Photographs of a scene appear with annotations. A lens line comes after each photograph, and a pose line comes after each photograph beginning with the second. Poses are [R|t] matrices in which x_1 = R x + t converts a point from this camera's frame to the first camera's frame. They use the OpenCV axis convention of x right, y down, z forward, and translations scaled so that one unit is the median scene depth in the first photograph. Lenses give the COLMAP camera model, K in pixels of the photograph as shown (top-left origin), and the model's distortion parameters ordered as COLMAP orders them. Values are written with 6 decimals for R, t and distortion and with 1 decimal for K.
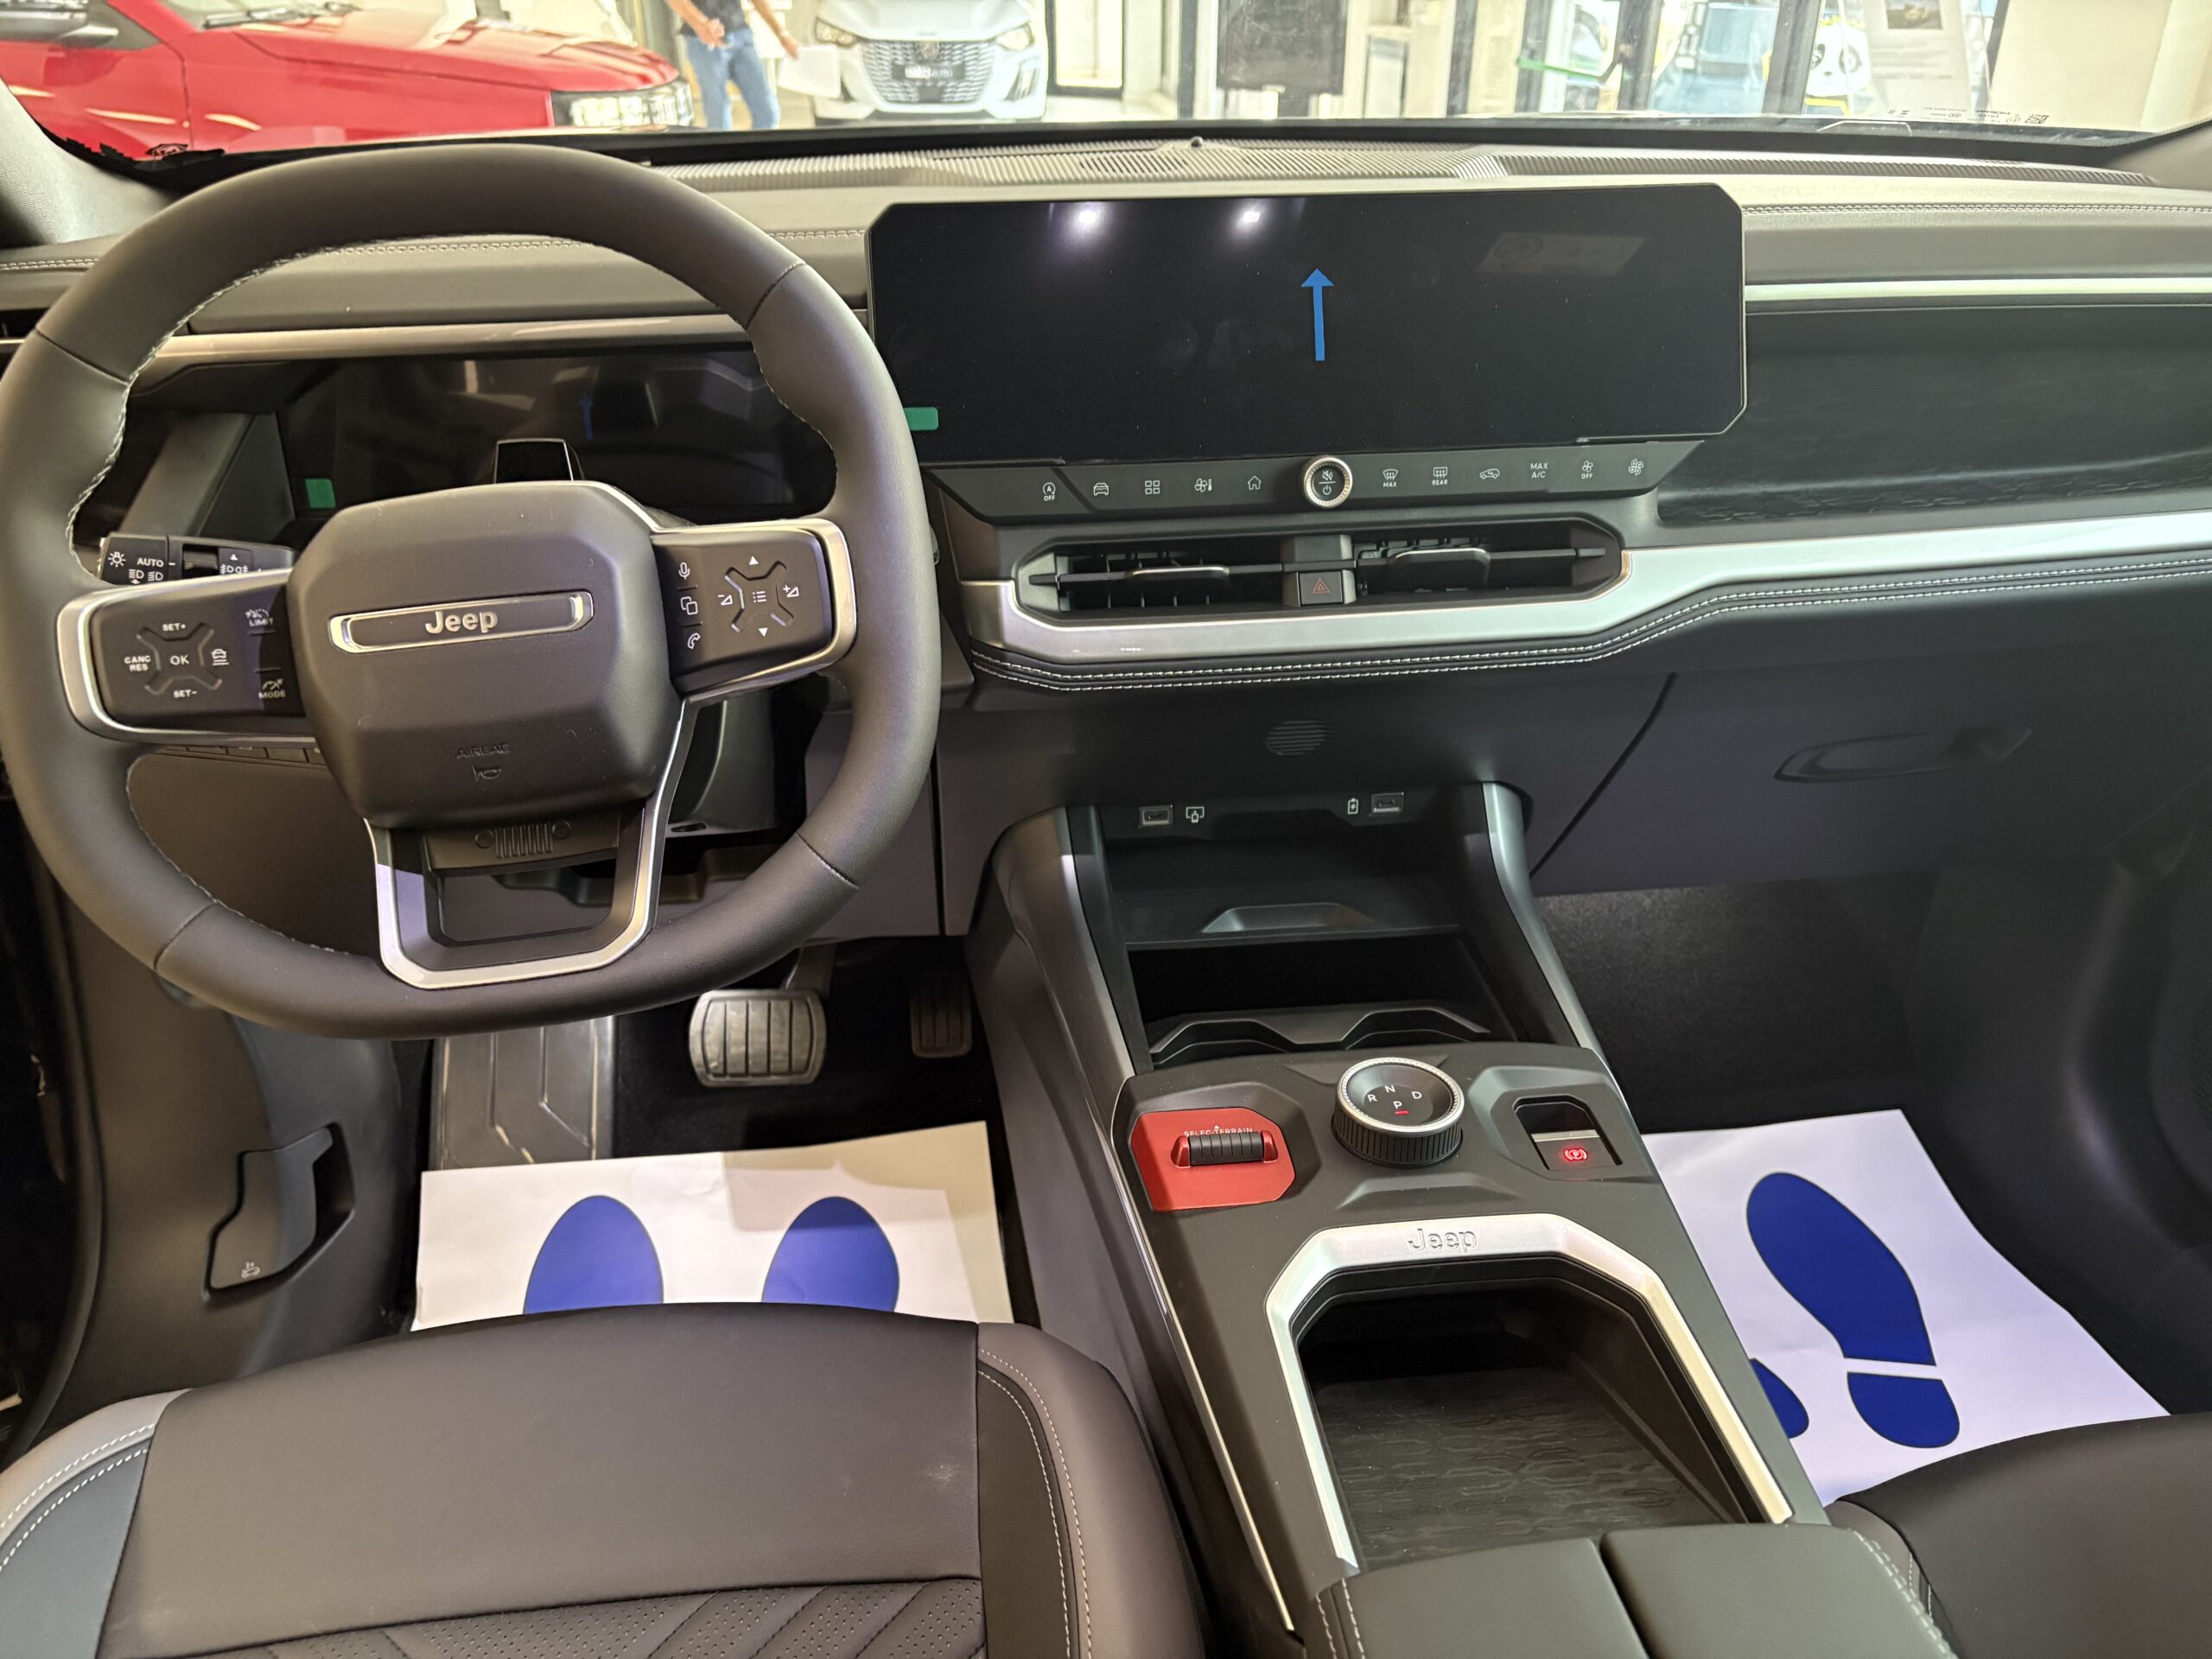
lens RADIAL K [[1697.2, 0, 1106.0], [0, 1697.2, 829.5], [0, 0, 1]] dist [0.054430, -0.053906]
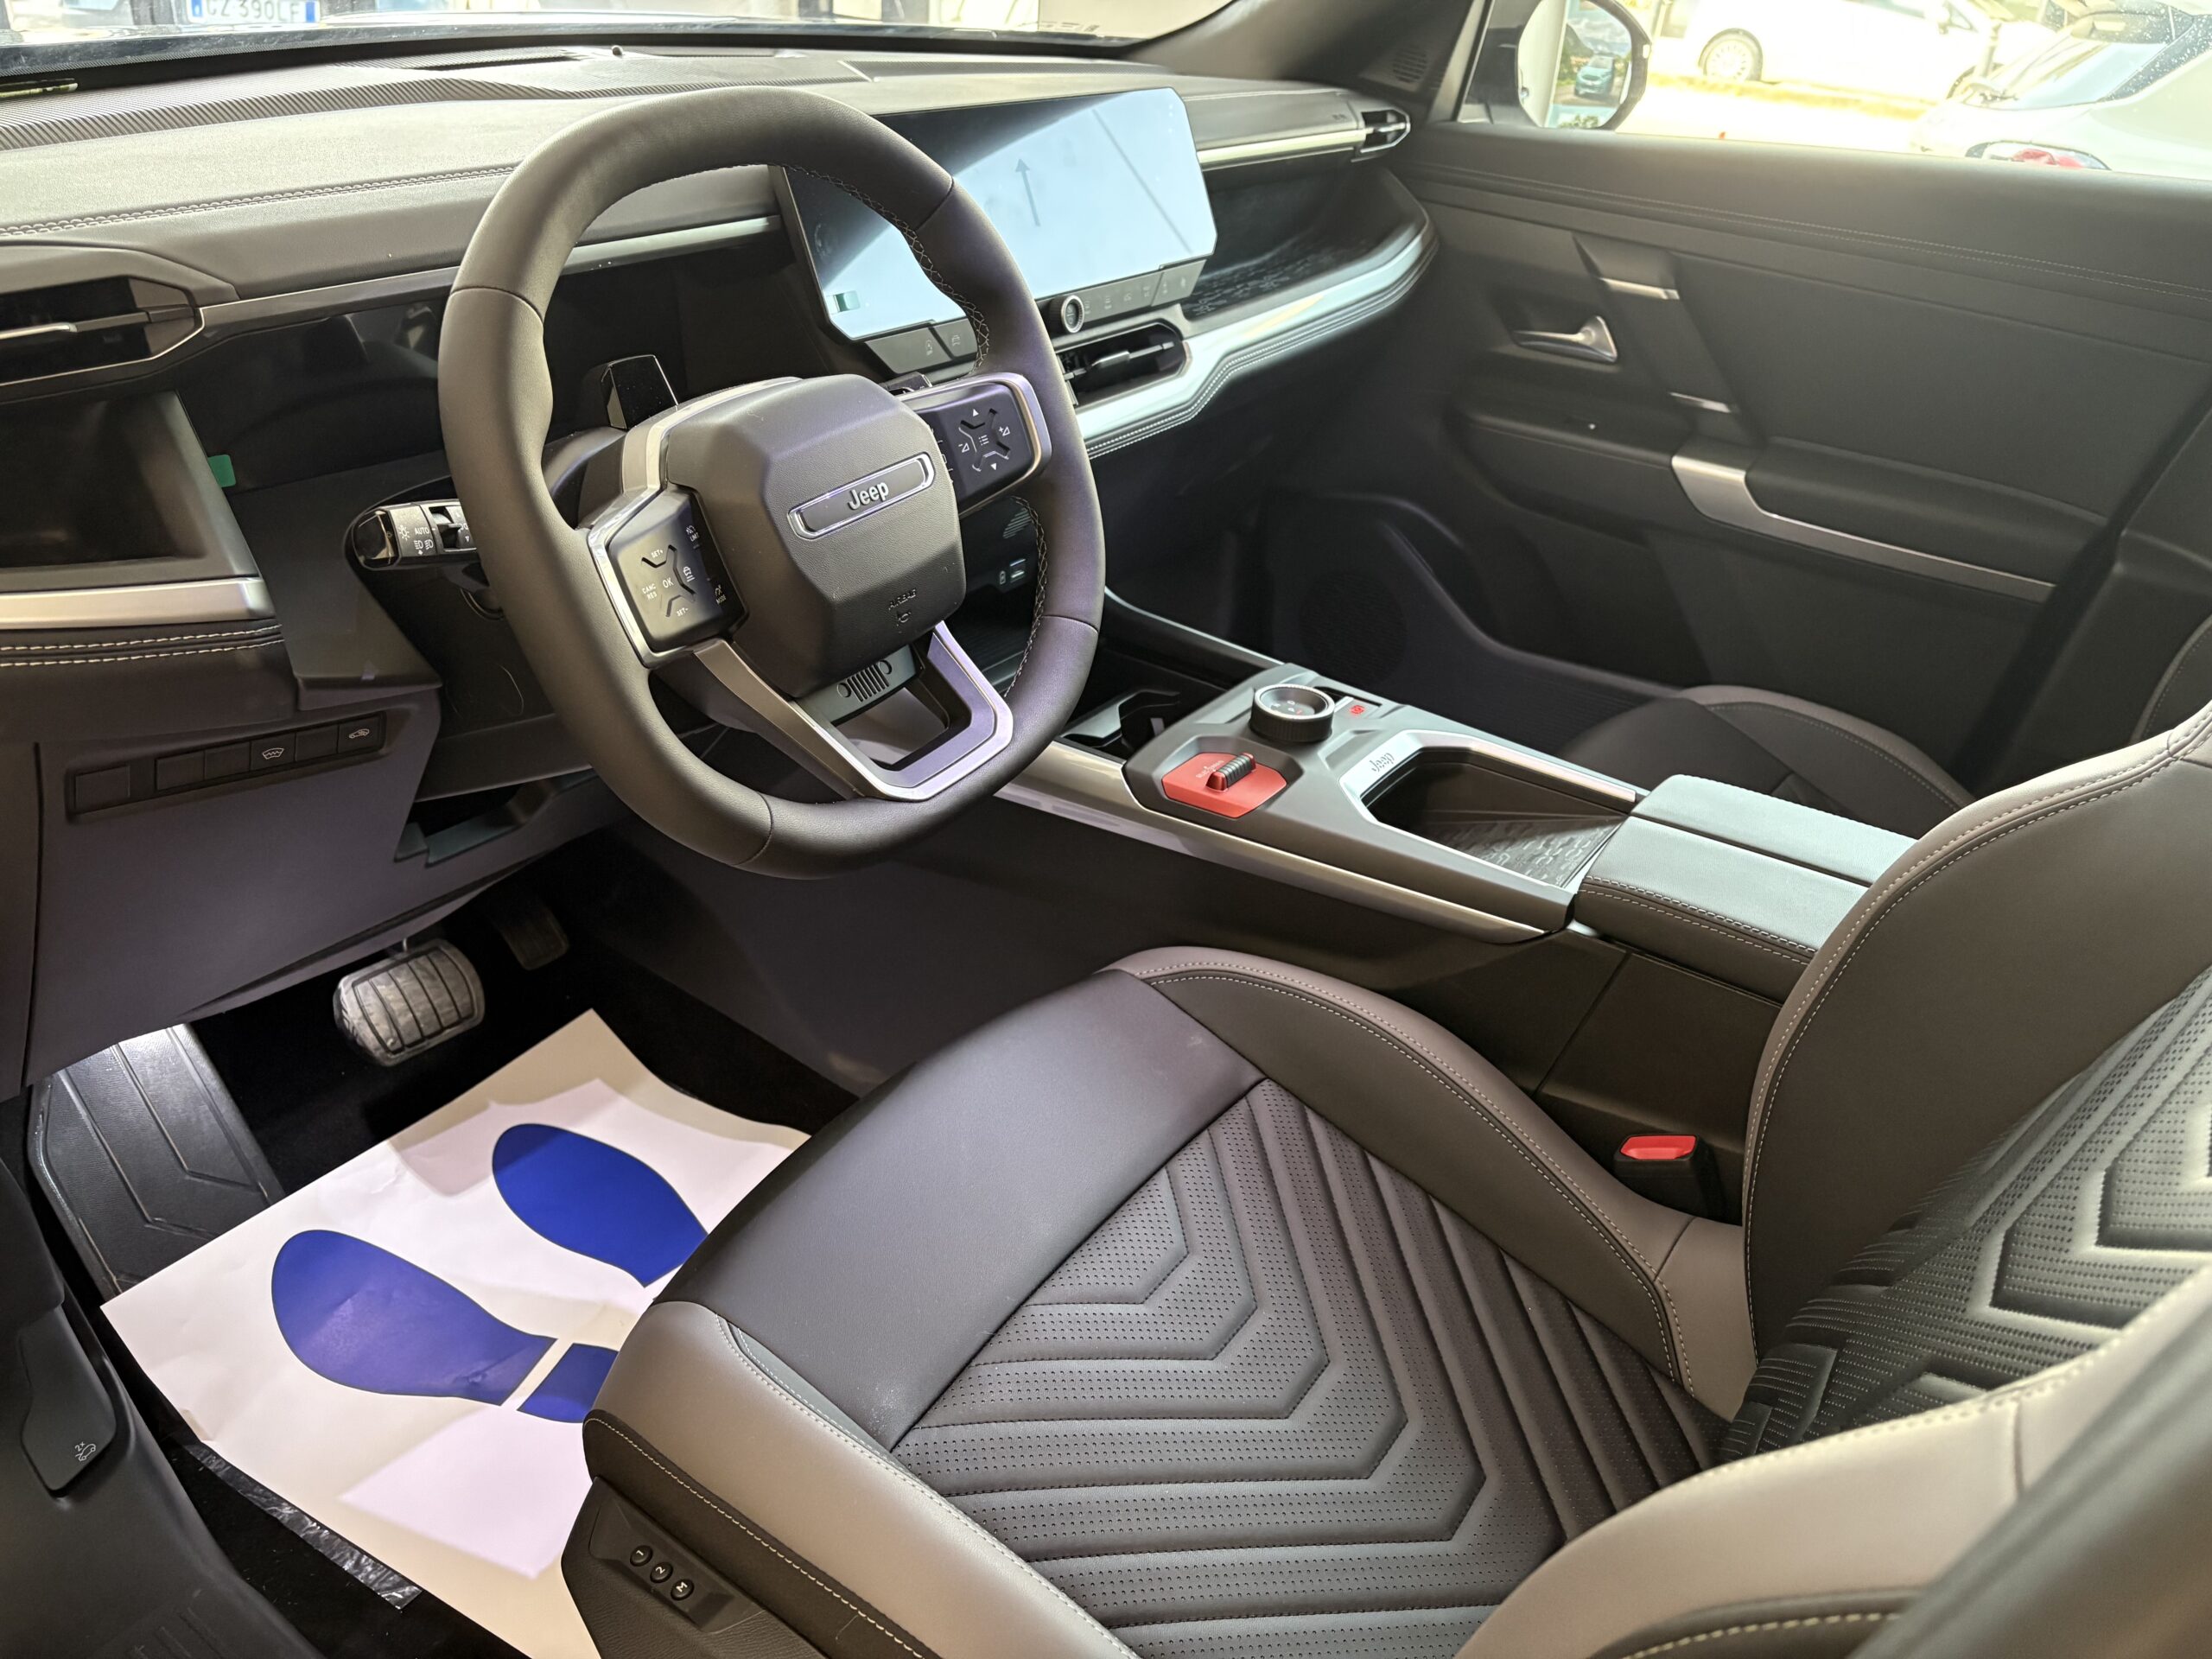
lens RADIAL K [[1697.2, 0, 1106.0], [0, 1697.2, 829.5], [0, 0, 1]] dist [0.054430, -0.053906]
pose [[0.642705, -0.328153, 0.692276, -0.597674], [0.282529, 0.941452, 0.183969, -0.037561], [-0.712115, 0.077350, 0.697789, 0.035370]]
